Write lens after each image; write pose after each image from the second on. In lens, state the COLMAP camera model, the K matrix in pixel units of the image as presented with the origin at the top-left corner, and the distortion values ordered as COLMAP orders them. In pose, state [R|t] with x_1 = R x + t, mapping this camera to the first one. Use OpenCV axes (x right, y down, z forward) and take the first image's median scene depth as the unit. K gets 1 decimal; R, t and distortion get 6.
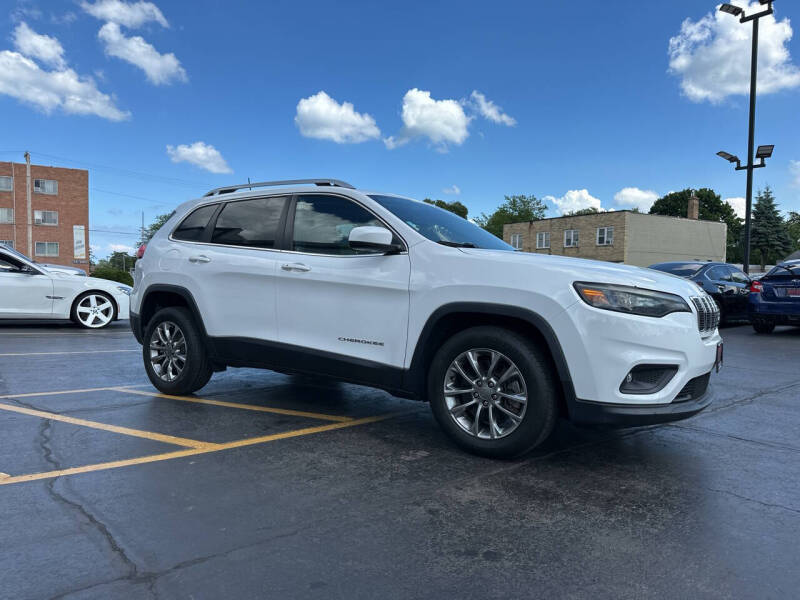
lens RADIAL K [[562.0, 0, 397.2], [0, 562.0, 297.7], [0, 0, 1]] dist [0.053776, -0.074065]
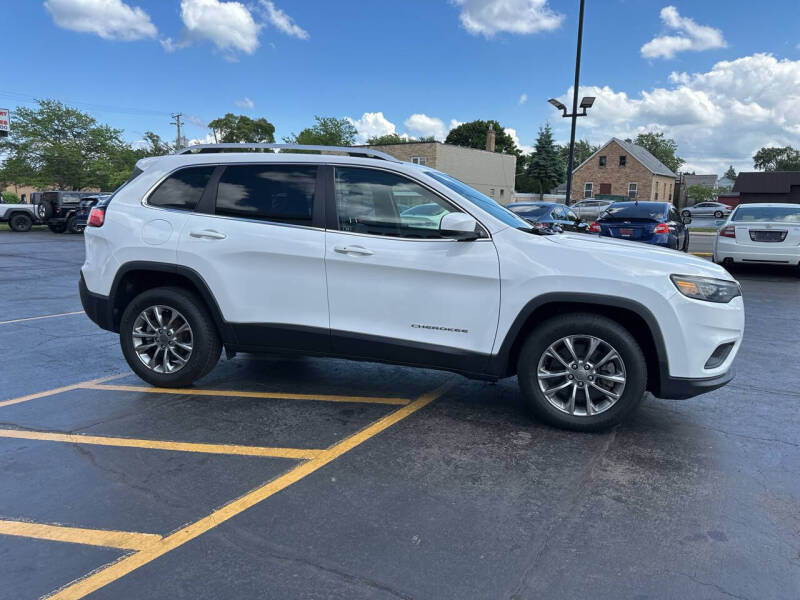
lens RADIAL K [[562.0, 0, 397.2], [0, 562.0, 297.7], [0, 0, 1]] dist [0.053776, -0.074065]
pose [[0.940036, -0.049725, 0.337432, -0.471578], [0.003349, 0.990614, 0.136649, -0.113163], [-0.341060, -0.127324, 0.931379, 0.107918]]
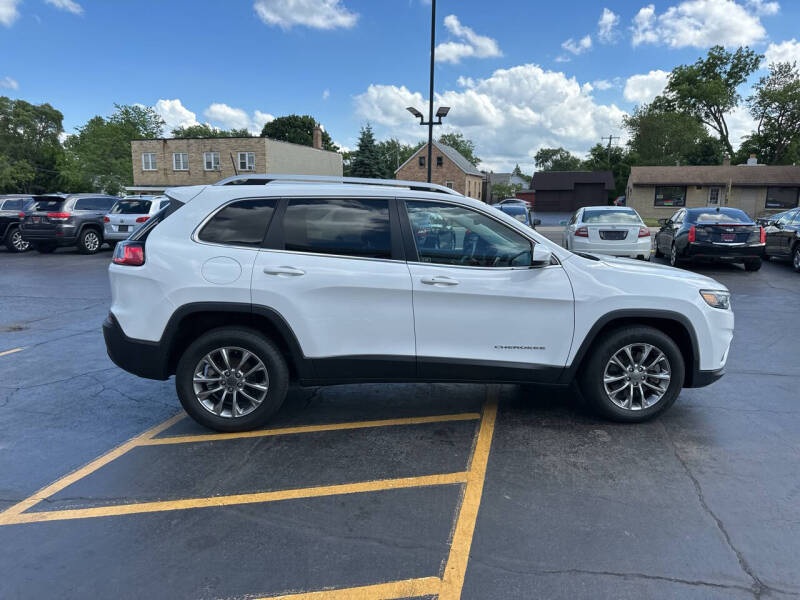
lens RADIAL K [[562.0, 0, 397.2], [0, 562.0, 297.7], [0, 0, 1]] dist [0.053776, -0.074065]
pose [[0.783564, -0.107523, 0.611936, -0.933266], [0.019066, 0.988609, 0.149294, -0.191646], [-0.621018, -0.105315, 0.776689, 0.298794]]
